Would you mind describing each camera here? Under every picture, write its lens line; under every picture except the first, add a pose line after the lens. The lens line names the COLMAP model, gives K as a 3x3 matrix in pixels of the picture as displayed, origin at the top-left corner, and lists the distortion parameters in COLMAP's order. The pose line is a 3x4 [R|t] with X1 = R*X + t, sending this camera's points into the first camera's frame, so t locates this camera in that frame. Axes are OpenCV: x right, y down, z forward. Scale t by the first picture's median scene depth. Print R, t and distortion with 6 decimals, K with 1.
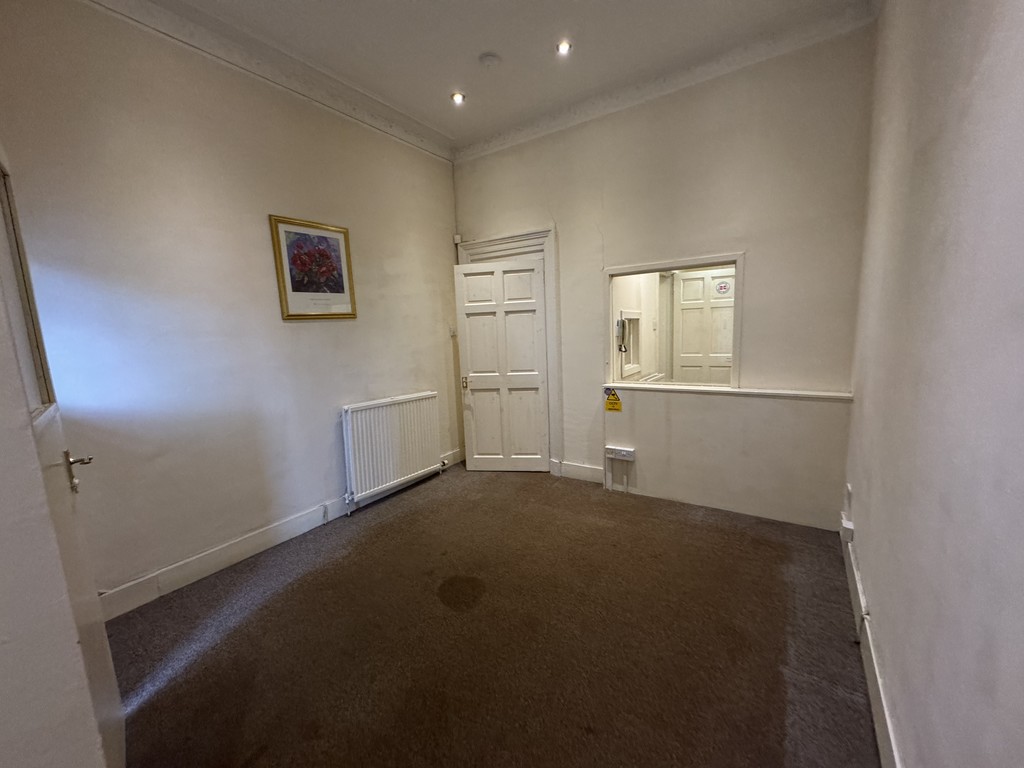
lens RADIAL K [[407.8, 0, 512.0], [0, 407.8, 384.0], [0, 0, 1]] dist [-0.008187, 0.000019]
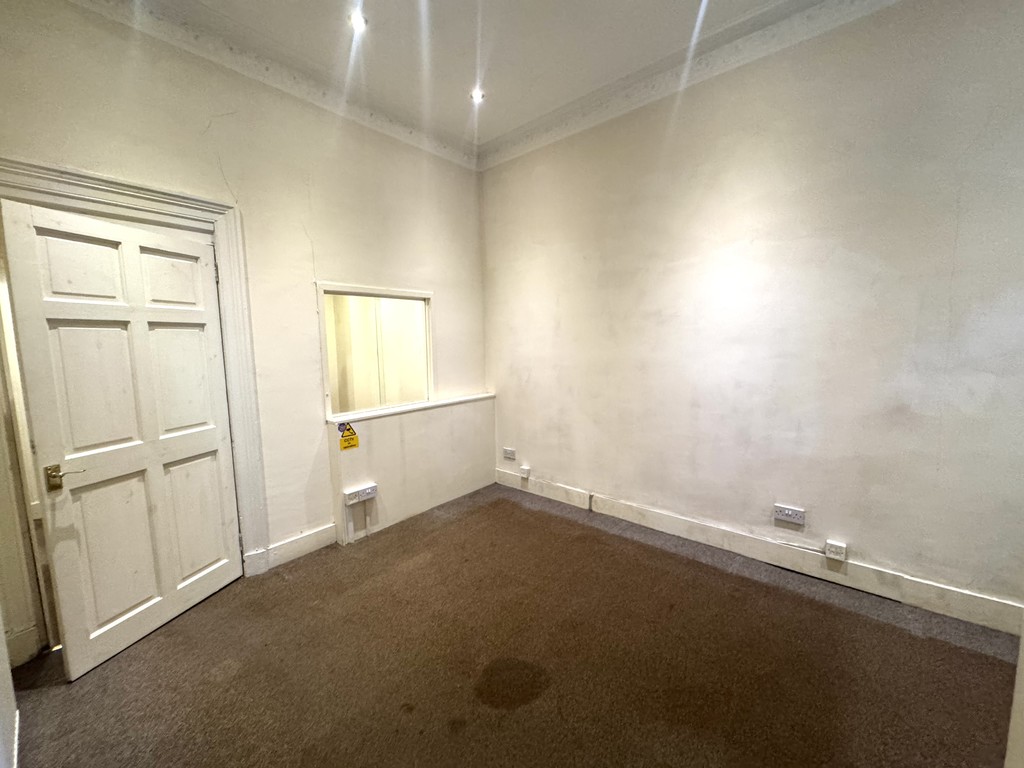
lens RADIAL K [[407.8, 0, 512.0], [0, 407.8, 384.0], [0, 0, 1]] dist [-0.008187, 0.000019]
pose [[0.106856, -0.061754, 0.992355, -0.532239], [0.155582, 0.986813, 0.044656, -0.050673], [-0.982027, 0.149620, 0.115054, 0.515648]]
